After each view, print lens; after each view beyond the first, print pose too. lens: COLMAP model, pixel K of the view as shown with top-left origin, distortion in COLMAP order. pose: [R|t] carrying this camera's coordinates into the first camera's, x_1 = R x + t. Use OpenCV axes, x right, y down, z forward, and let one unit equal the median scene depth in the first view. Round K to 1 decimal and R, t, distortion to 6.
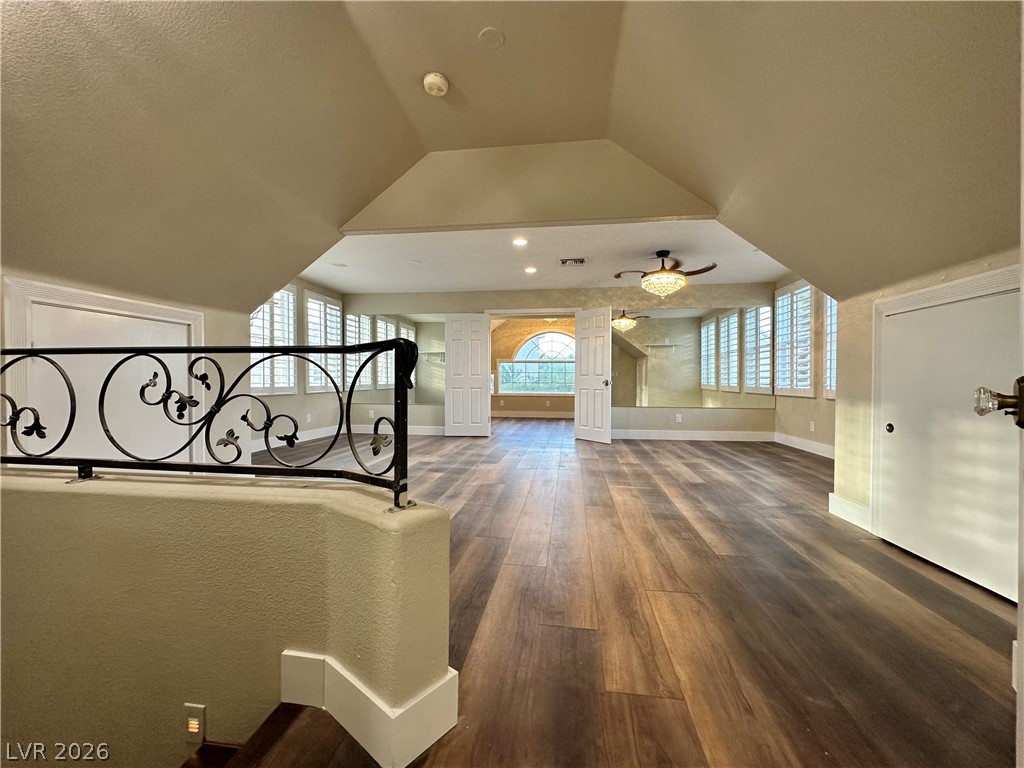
lens RADIAL K [[407.4, 0, 511.4], [0, 407.4, 383.4], [0, 0, 1]] dist [-0.005762, 0.001983]
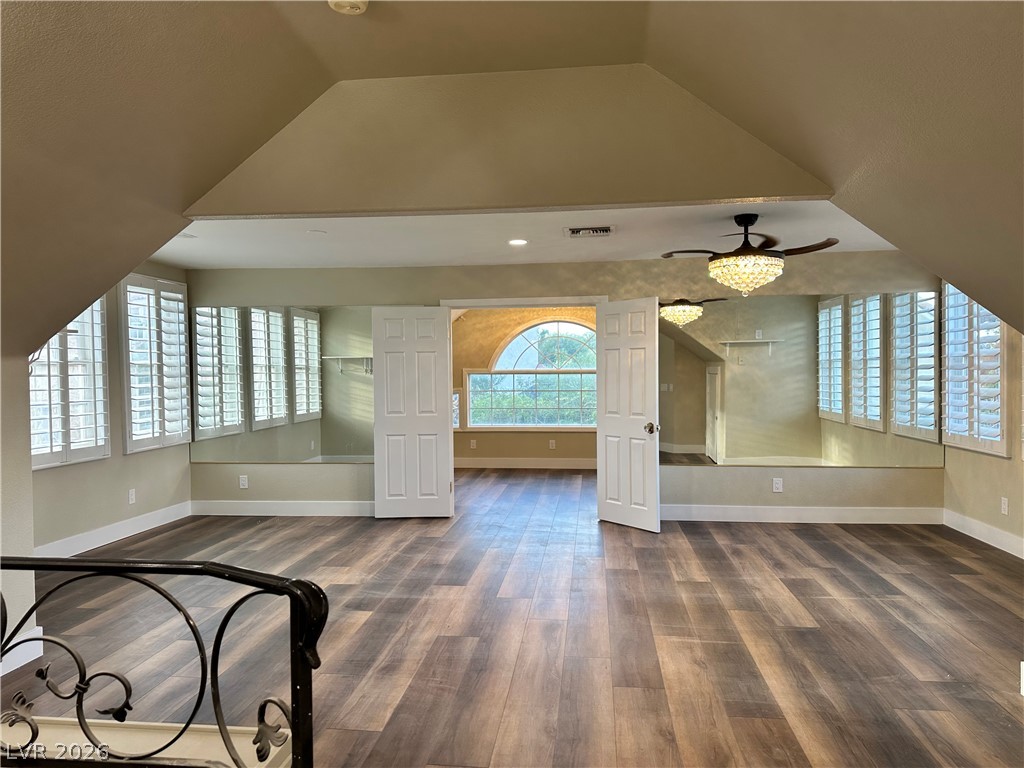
lens RADIAL K [[716.6, 0, 503.9], [0, 716.6, 391.3], [0, 0, 1]] dist [0.054065, -0.058066]
pose [[0.999720, -0.014853, 0.018439, 0.004580], [0.014548, 0.999756, 0.016598, -0.071667], [-0.018681, -0.016325, 0.999692, -0.019297]]
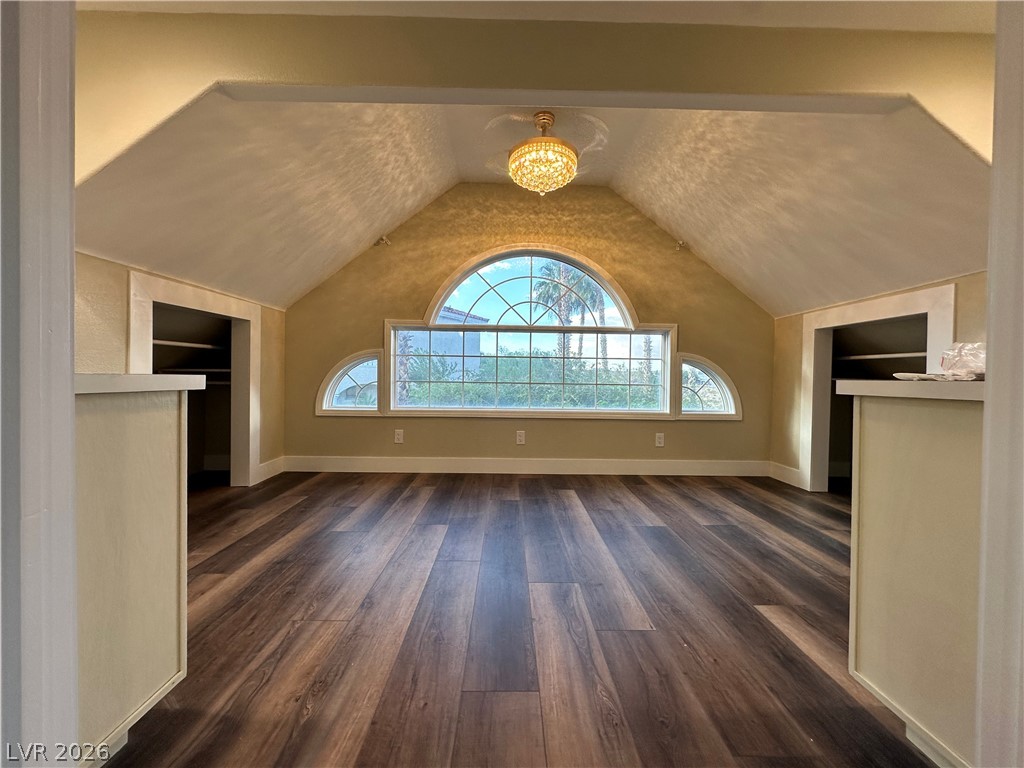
lens RADIAL K [[407.4, 0, 511.6], [0, 407.4, 380.7], [0, 0, 1]] dist [-0.005762, 0.001983]
pose [[0.988077, 0.007879, 0.153758, 0.035503], [-0.009011, 0.999937, 0.006667, -0.011243], [-0.153695, -0.007973, 0.988086, 1.008213]]
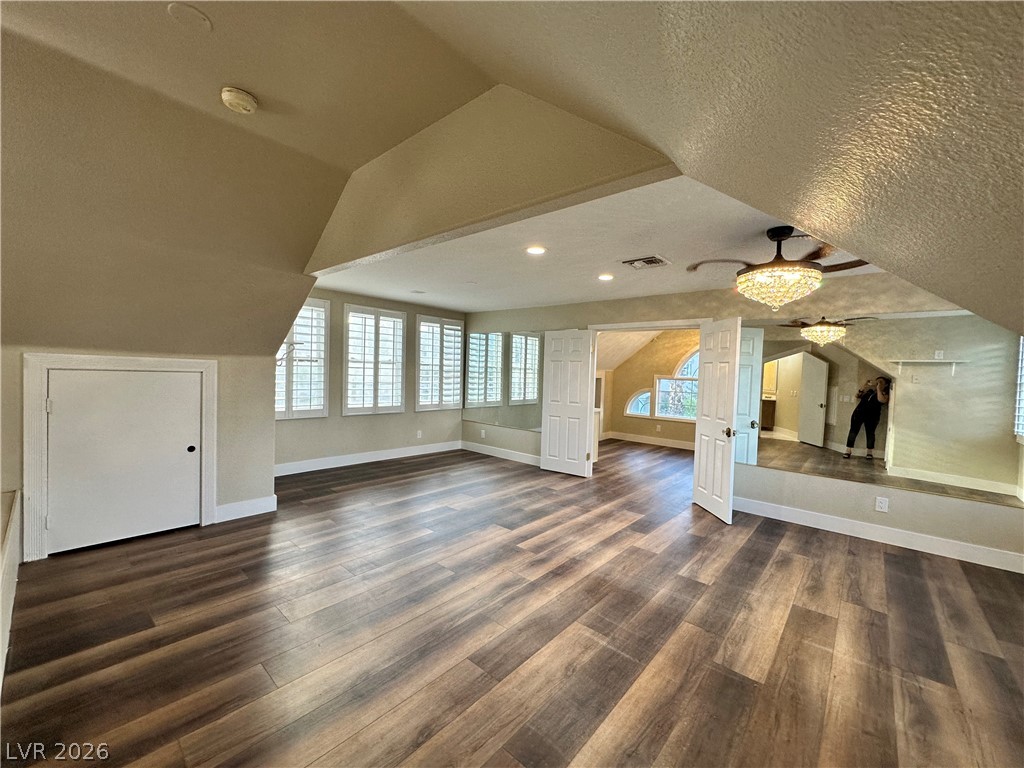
lens RADIAL K [[407.4, 0, 506.9], [0, 407.4, 384.3], [0, 0, 1]] dist [-0.005762, 0.001983]
pose [[0.834954, 0.041210, -0.548774, 0.279687], [-0.036491, 0.999144, 0.019509, -0.076225], [0.549108, 0.003736, 0.835743, 0.234341]]
